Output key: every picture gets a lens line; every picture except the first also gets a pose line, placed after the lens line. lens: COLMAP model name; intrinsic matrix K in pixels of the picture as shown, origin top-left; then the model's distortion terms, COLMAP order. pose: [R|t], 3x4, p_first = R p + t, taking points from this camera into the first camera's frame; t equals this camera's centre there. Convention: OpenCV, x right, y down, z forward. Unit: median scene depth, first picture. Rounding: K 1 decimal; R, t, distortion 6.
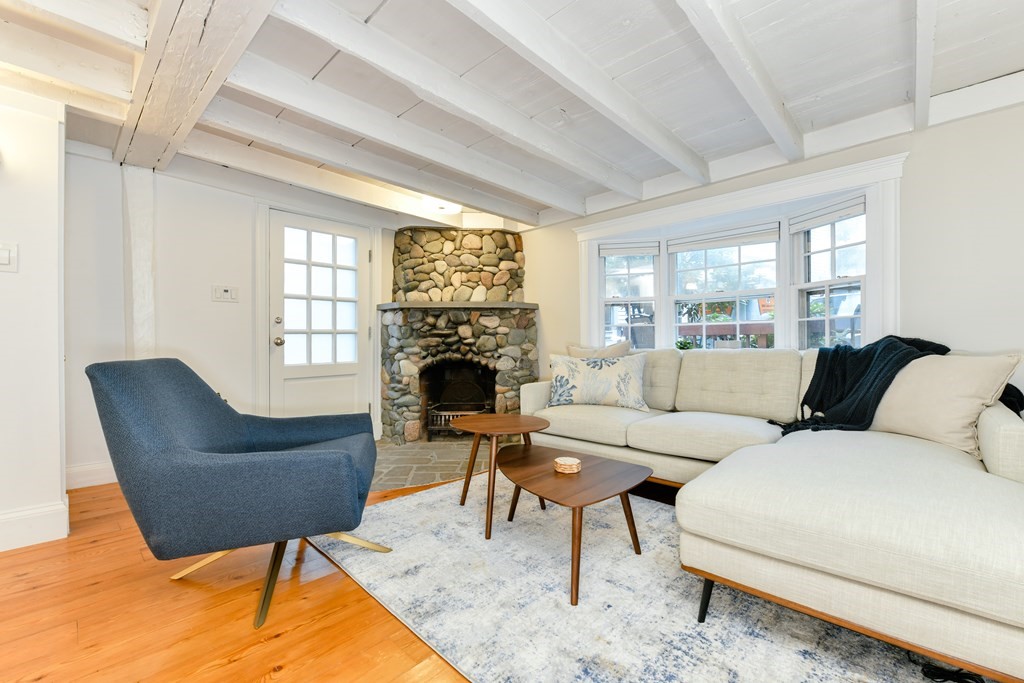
lens RADIAL K [[435.2, 0, 513.6], [0, 435.2, 337.7], [0, 0, 1]] dist [0.001747, -0.005086]
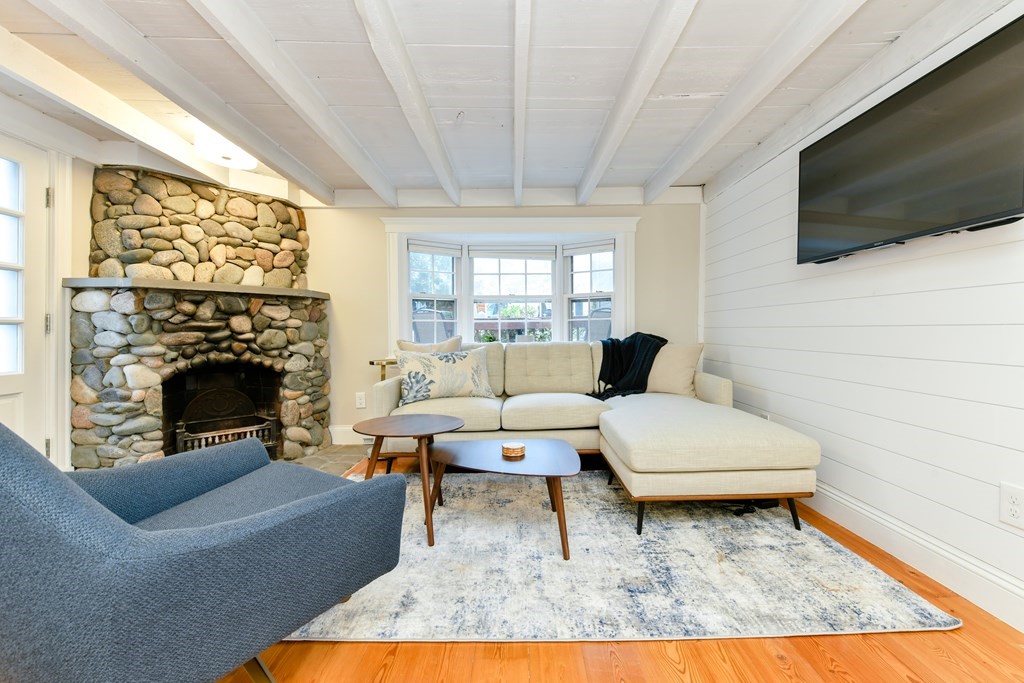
lens RADIAL K [[435.2, 0, 533.0], [0, 435.2, 334.7], [0, 0, 1]] dist [0.001747, -0.005086]
pose [[0.696805, -0.001025, 0.717259, -0.301524], [-0.004156, 0.999976, 0.005466, -0.001669], [-0.717248, -0.006789, 0.696785, 0.095183]]
